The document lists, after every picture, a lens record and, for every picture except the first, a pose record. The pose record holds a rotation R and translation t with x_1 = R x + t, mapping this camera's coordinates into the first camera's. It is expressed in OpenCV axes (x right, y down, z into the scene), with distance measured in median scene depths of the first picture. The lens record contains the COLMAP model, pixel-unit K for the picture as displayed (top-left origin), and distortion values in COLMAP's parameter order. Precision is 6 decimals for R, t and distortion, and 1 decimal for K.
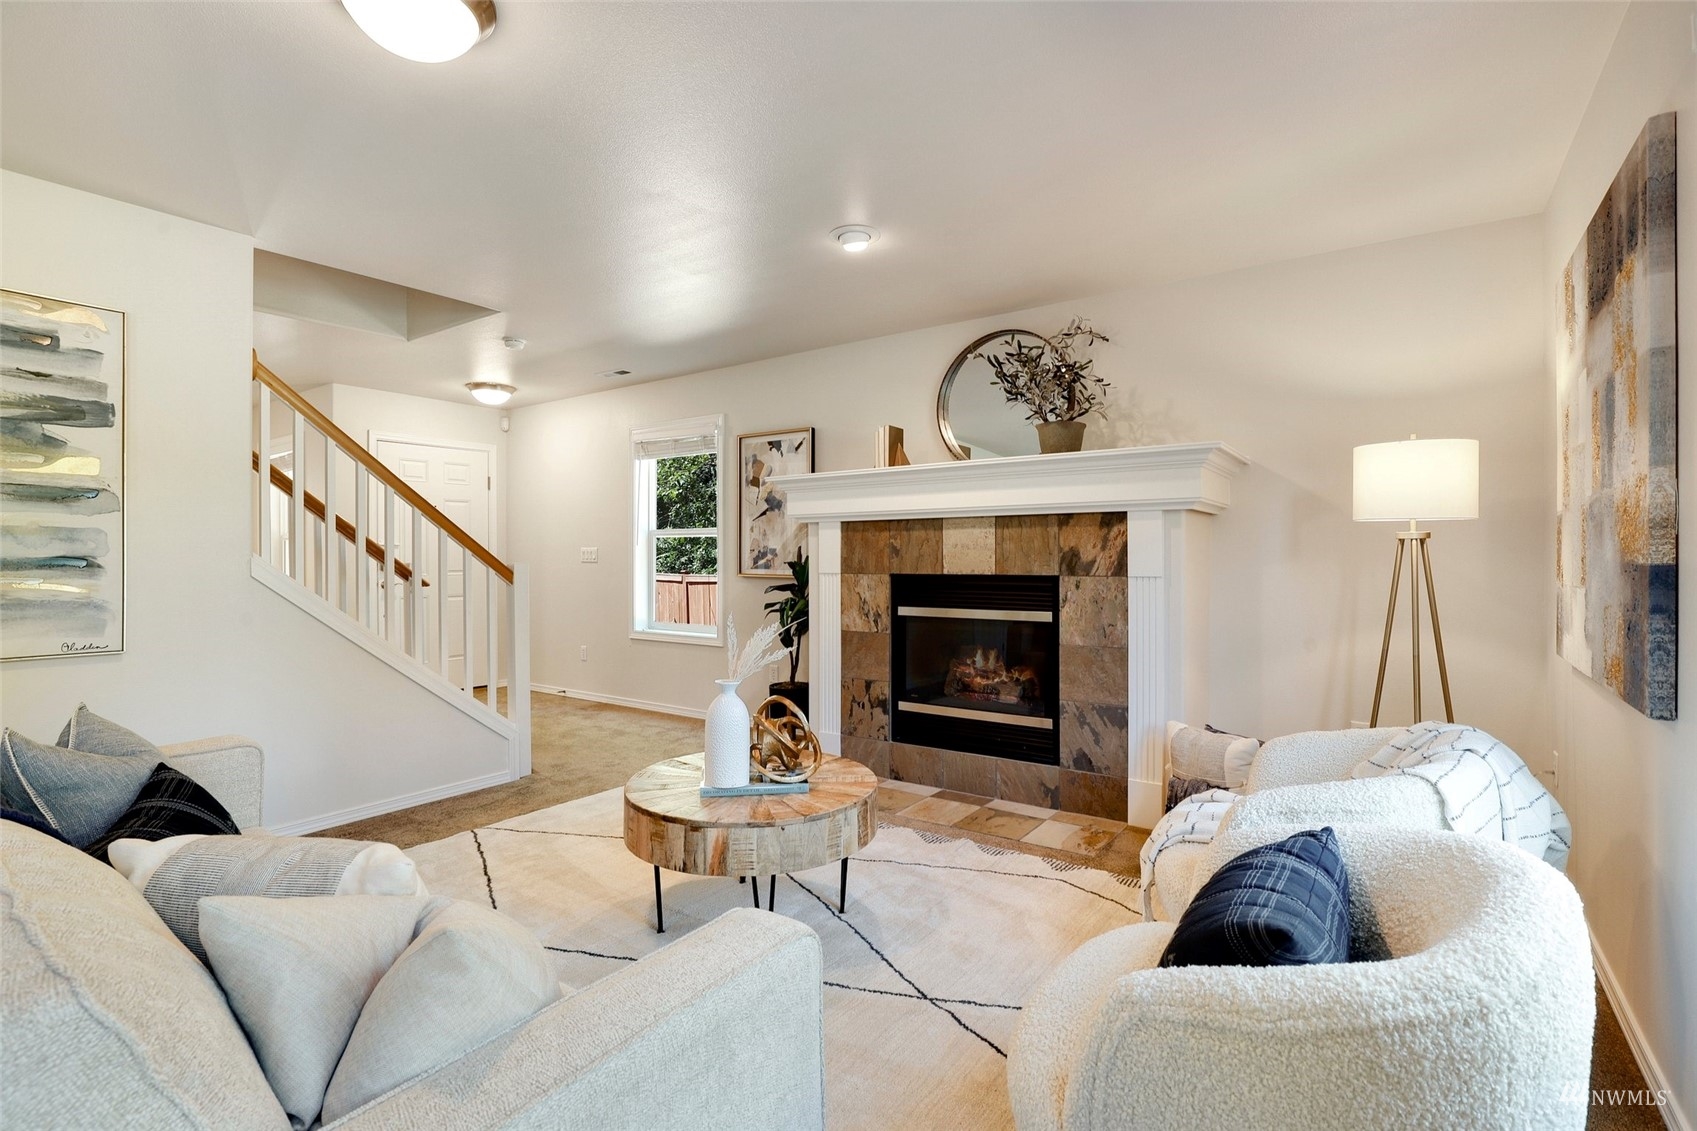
lens RADIAL K [[797.5, 0, 851.9], [0, 797.5, 557.9], [0, 0, 1]] dist [-0.030866, 0.002200]
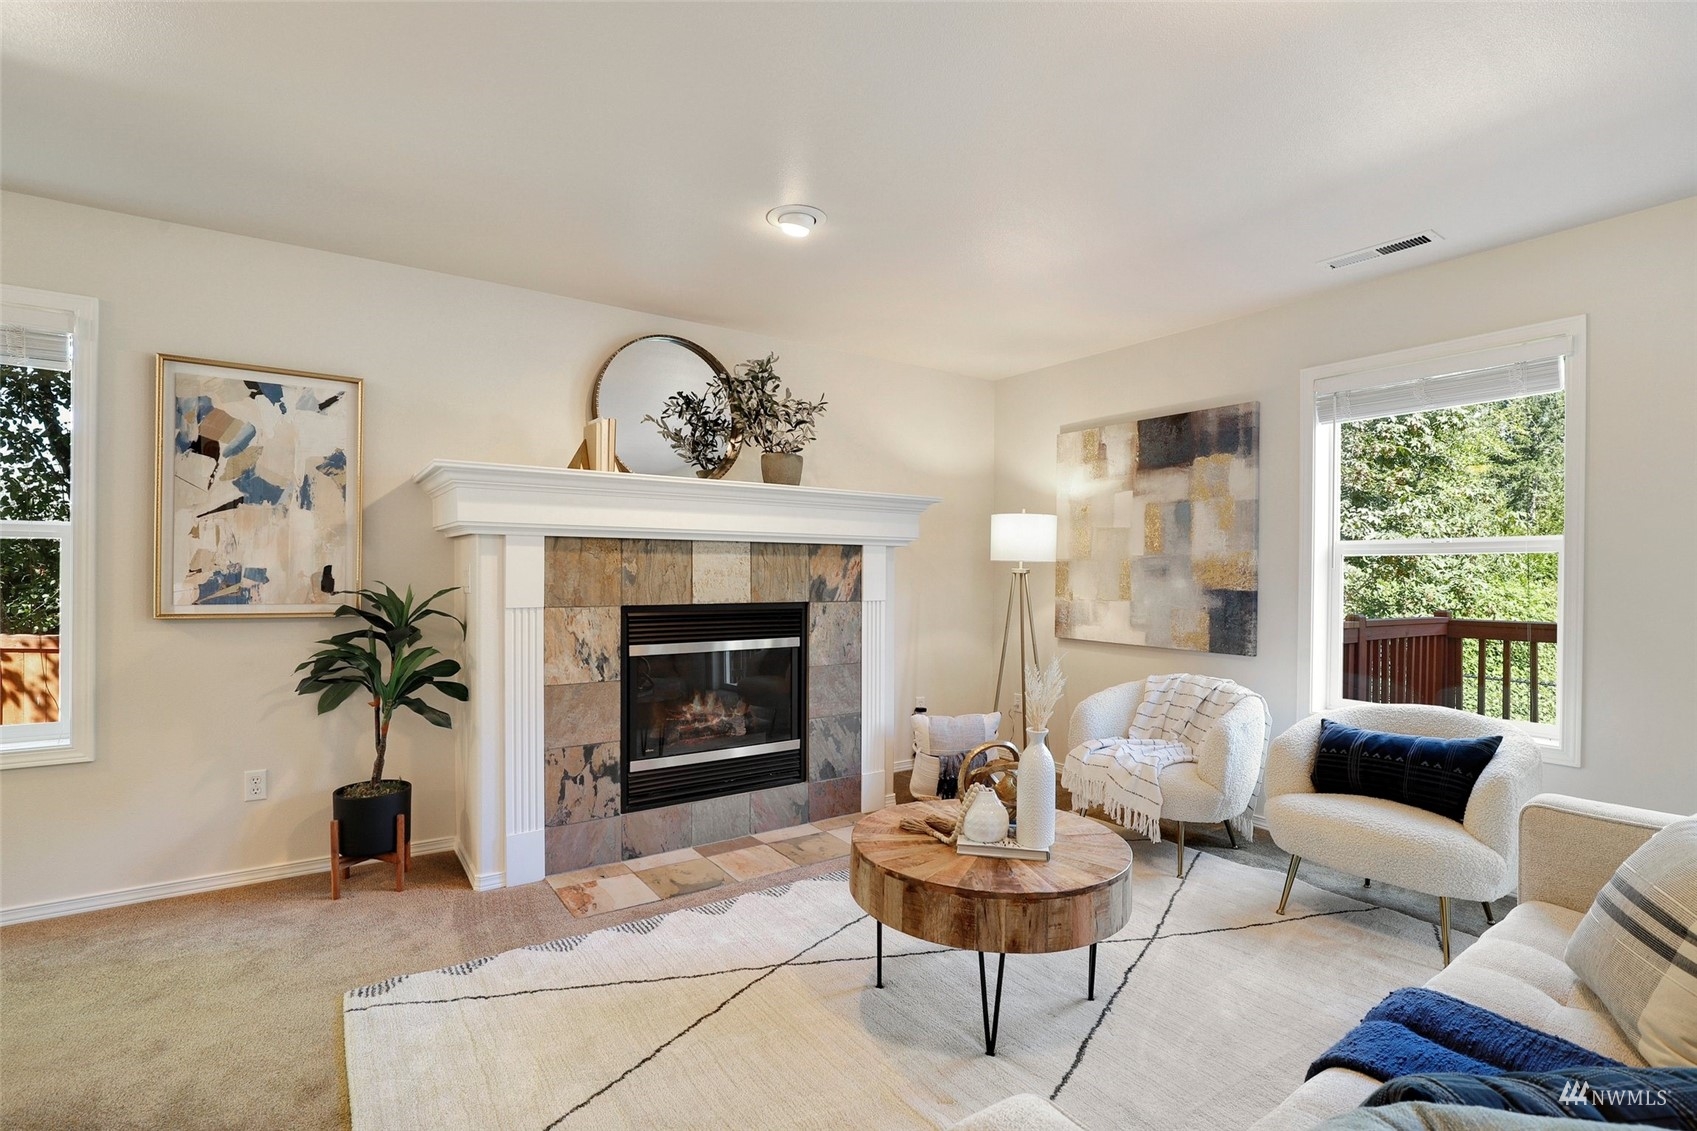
lens RADIAL K [[797.5, 0, 851.6], [0, 797.5, 573.1], [0, 0, 1]] dist [-0.030866, 0.002200]
pose [[0.330231, 0.002690, 0.943896, -0.668825], [-0.006815, 0.999977, -0.000465, -0.014745], [-0.943876, -0.006279, 0.330241, 0.550292]]
